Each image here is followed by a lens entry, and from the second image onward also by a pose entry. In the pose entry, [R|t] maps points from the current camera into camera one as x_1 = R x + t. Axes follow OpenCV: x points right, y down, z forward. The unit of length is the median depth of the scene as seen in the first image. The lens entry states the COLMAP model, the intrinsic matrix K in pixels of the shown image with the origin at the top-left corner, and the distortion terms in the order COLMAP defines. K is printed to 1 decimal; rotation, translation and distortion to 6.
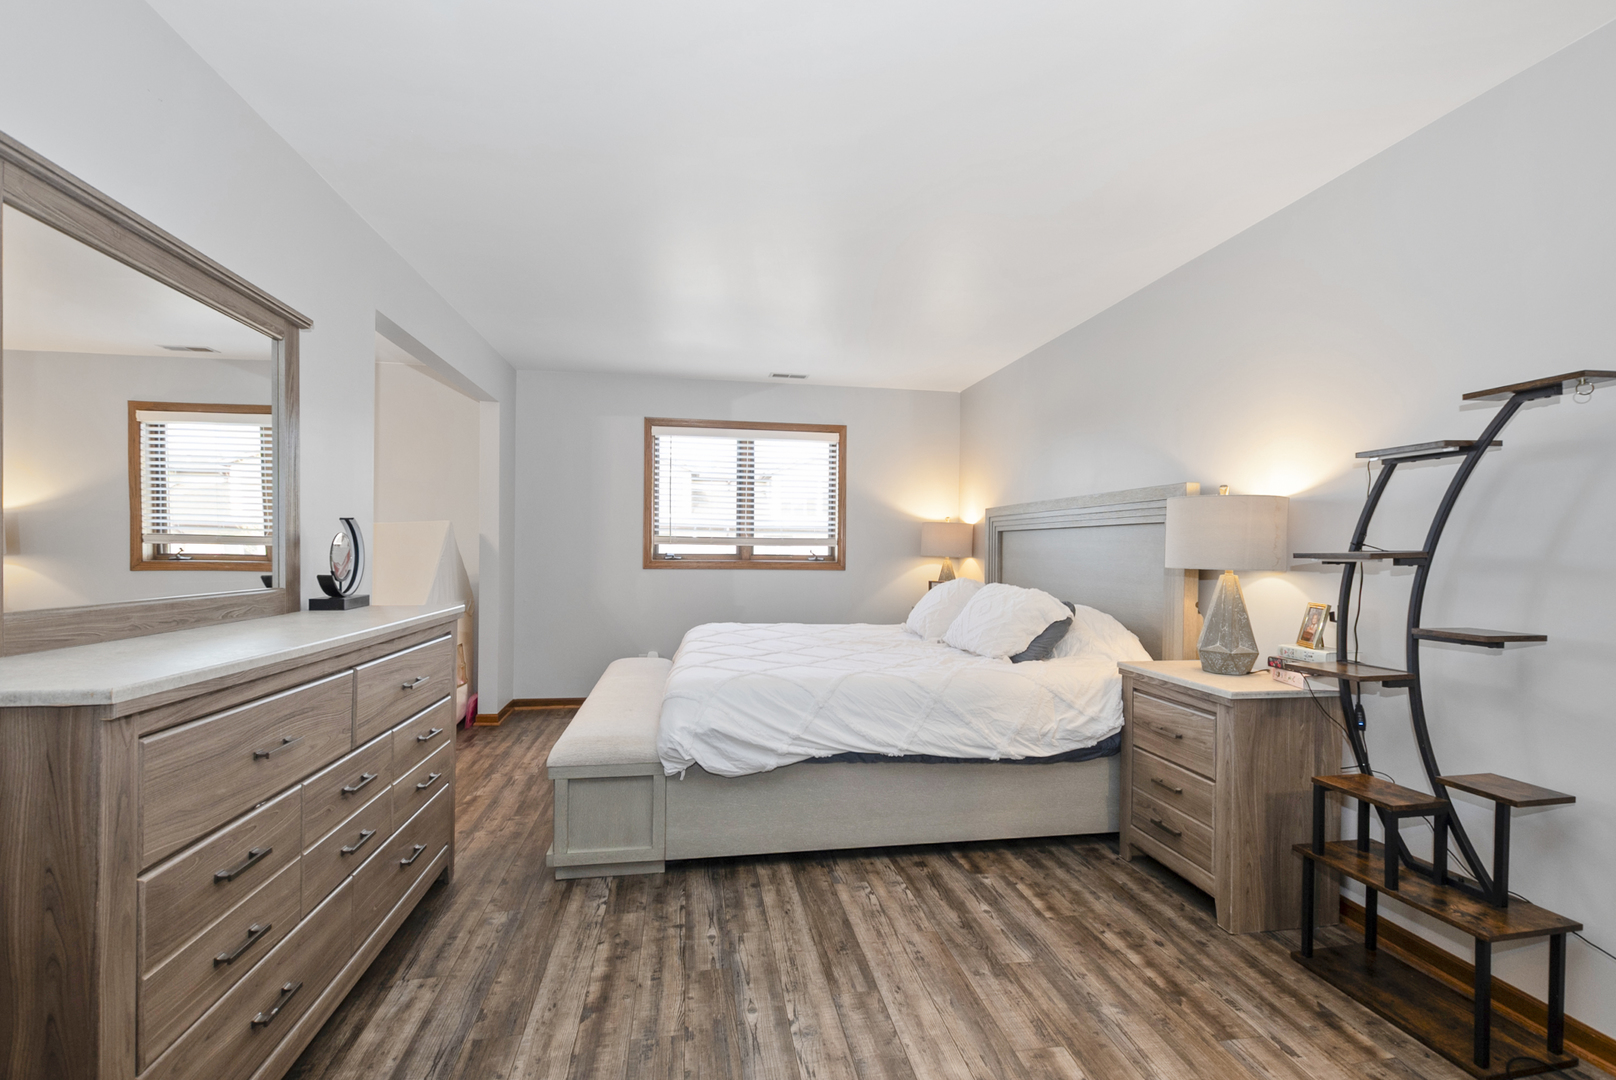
lens RADIAL K [[726.0, 0, 820.3], [0, 726.0, 554.9], [0, 0, 1]] dist [0.005739, -0.002301]
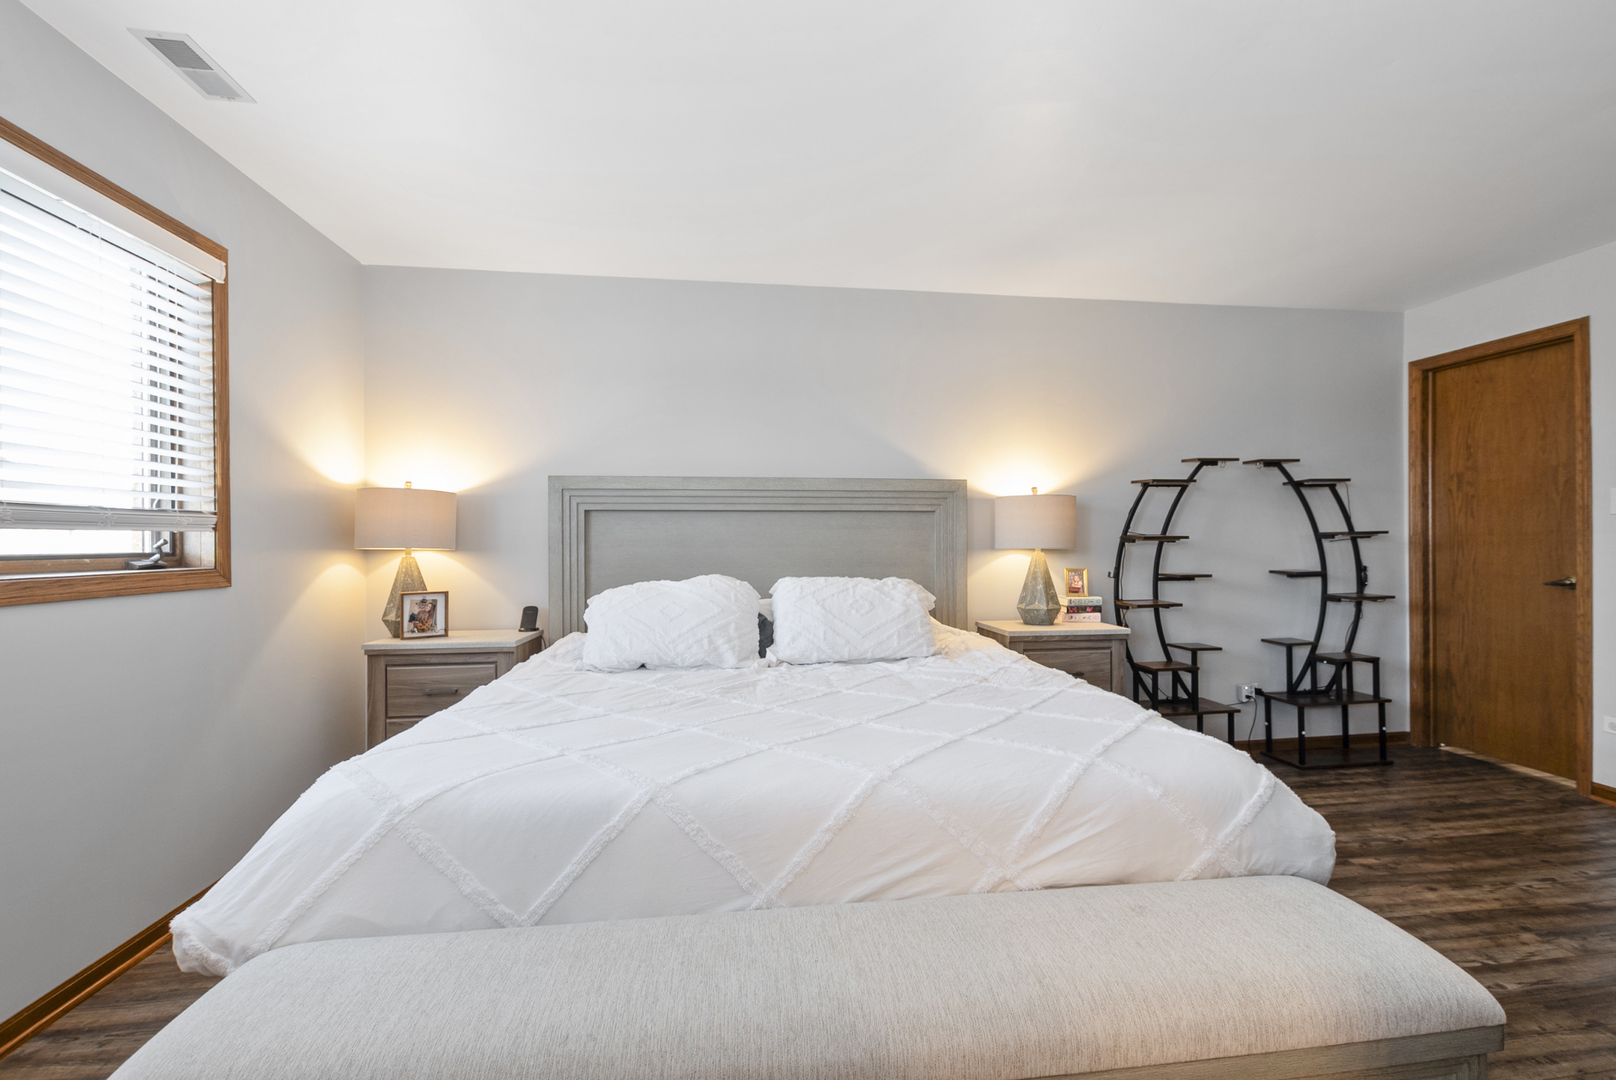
lens RADIAL K [[726.0, 0, 809.2], [0, 726.0, 531.7], [0, 0, 1]] dist [0.005739, -0.002301]
pose [[0.031202, 0.004918, 0.999501, -0.806614], [0.012665, 0.999906, -0.005316, -0.010607], [-0.999433, 0.012825, 0.031137, 1.360468]]
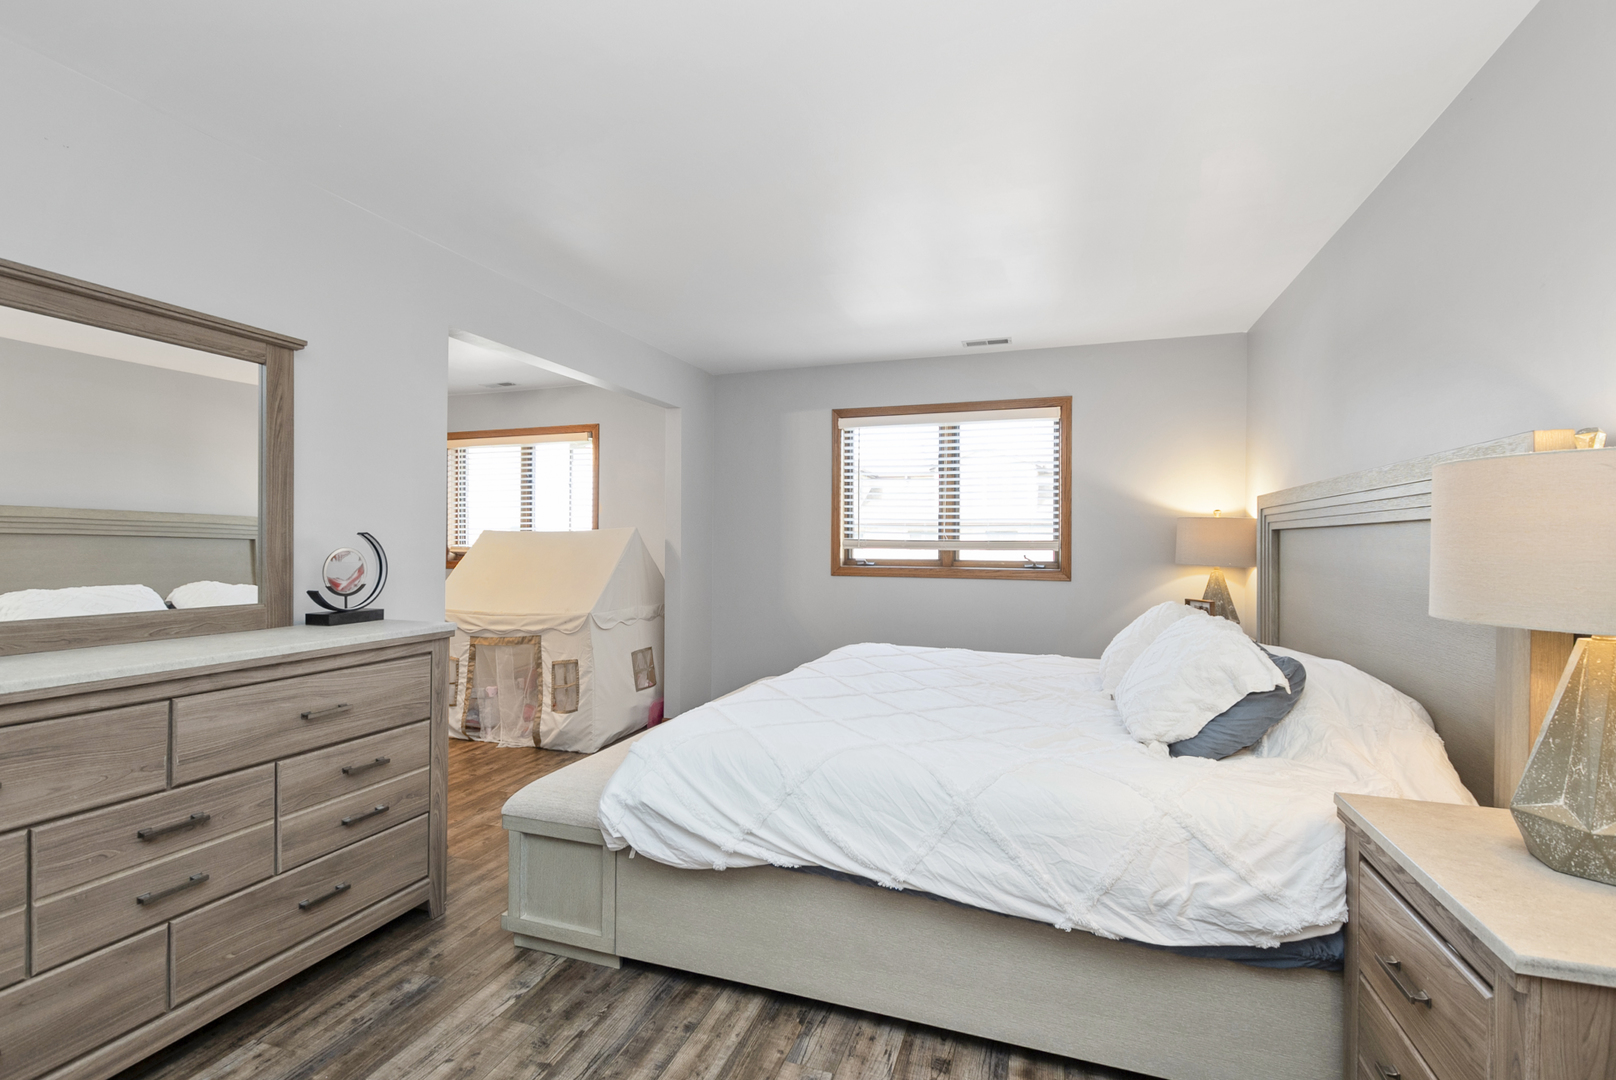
lens RADIAL K [[726.0, 0, 800.9], [0, 726.0, 538.6], [0, 0, 1]] dist [0.005739, -0.002301]
pose [[0.872119, -0.008998, -0.489211, 0.341005], [-0.000280, 0.999822, -0.018889, -0.021054], [0.489293, 0.016610, 0.871961, 0.376422]]
